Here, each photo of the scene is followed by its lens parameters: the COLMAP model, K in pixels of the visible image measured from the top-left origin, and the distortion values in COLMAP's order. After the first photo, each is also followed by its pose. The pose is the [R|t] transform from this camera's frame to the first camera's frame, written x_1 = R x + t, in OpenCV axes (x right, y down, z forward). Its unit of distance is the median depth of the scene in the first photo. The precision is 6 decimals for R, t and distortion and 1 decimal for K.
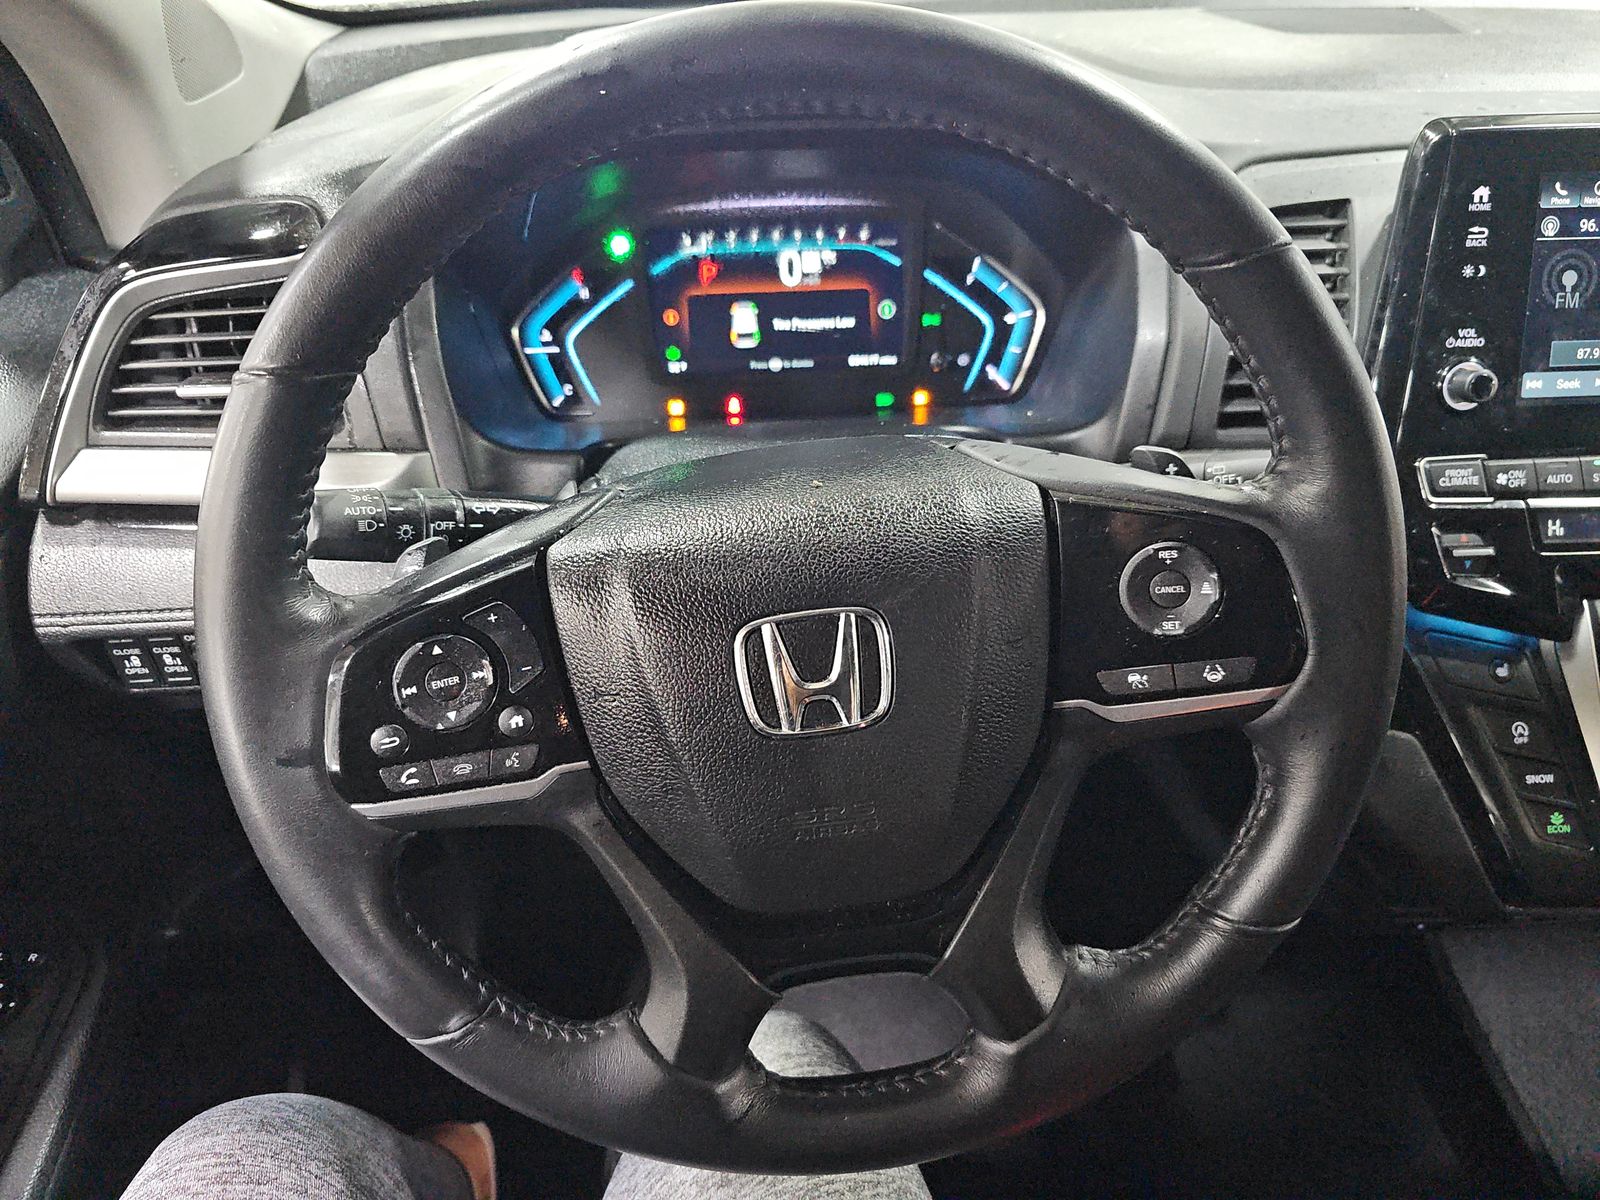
lens RADIAL K [[1075.2, 0, 800.0], [0, 1075.2, 600.0], [0, 0, 1]] dist [0.022668, 0.003137]
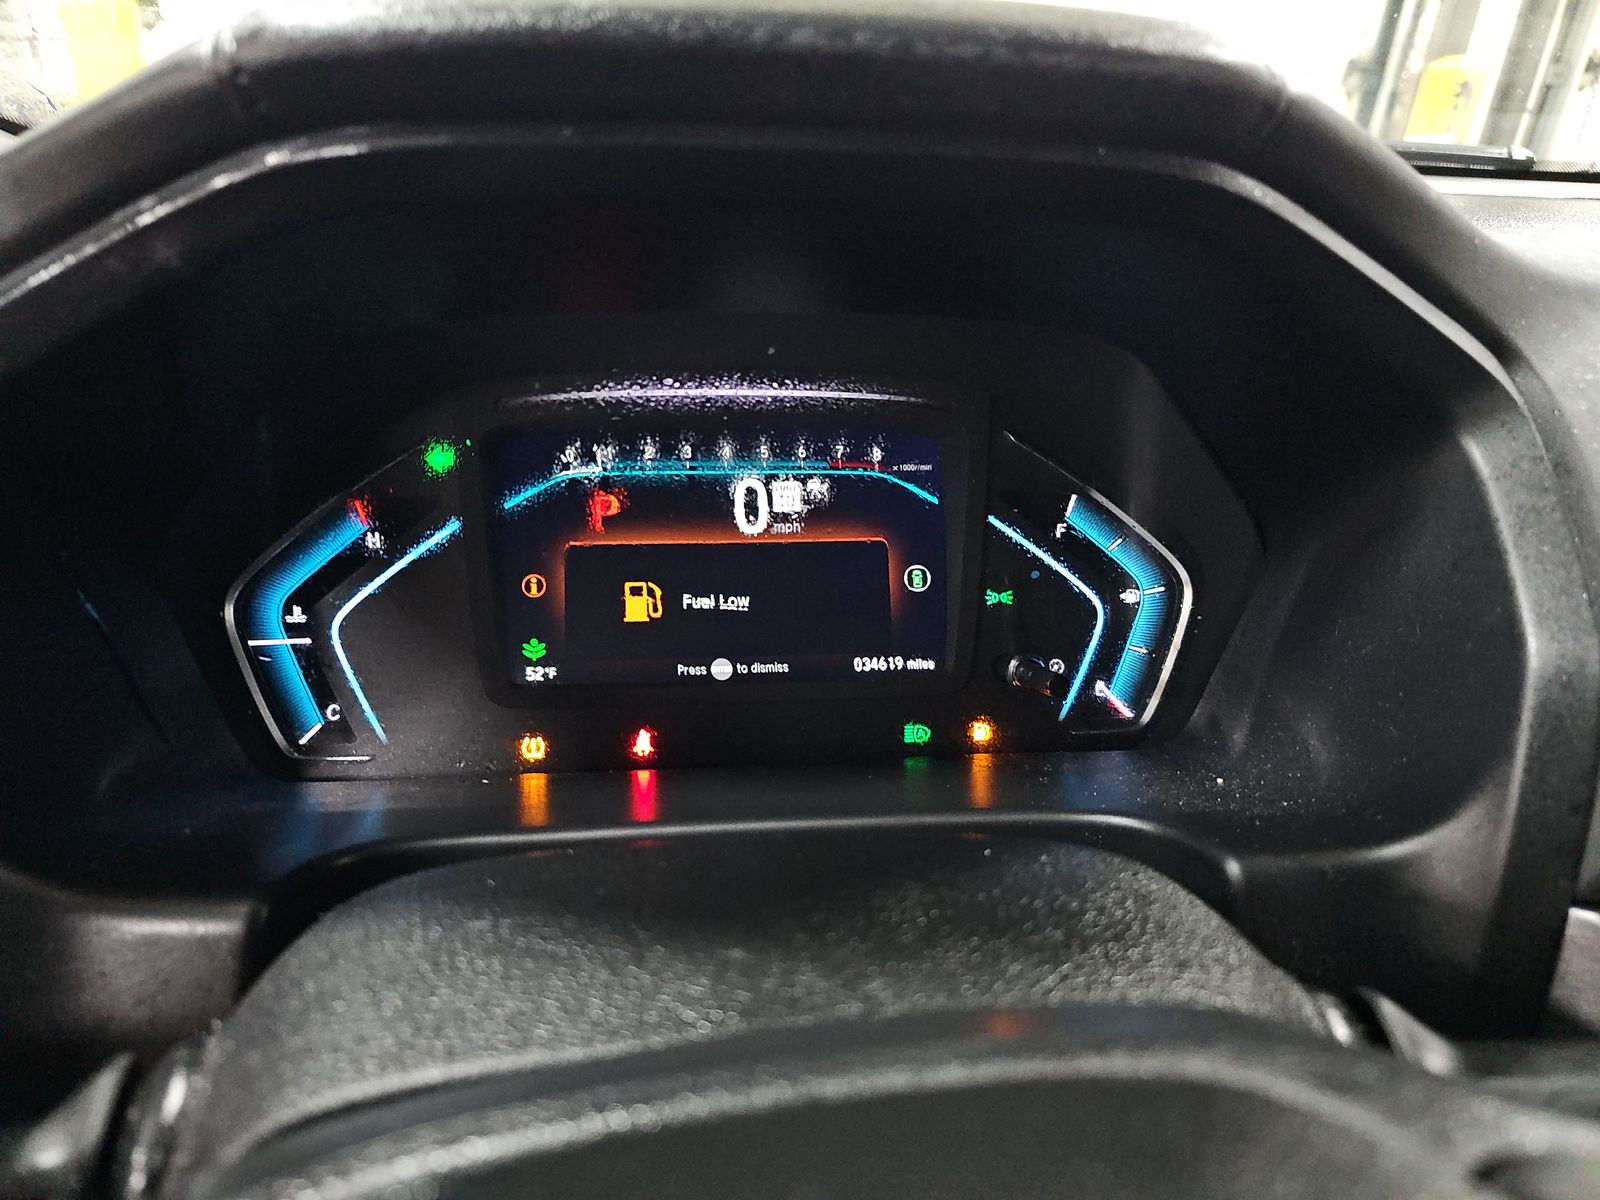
lens RADIAL K [[1089.2, 0, 800.0], [0, 1089.2, 600.0], [0, 0, 1]] dist [0.064163, 0.000582]
pose [[0.999152, 0.016504, 0.037716, -0.003869], [-0.007748, 0.975141, -0.221451, -0.132732], [-0.040433, 0.220971, 0.974442, 0.451616]]
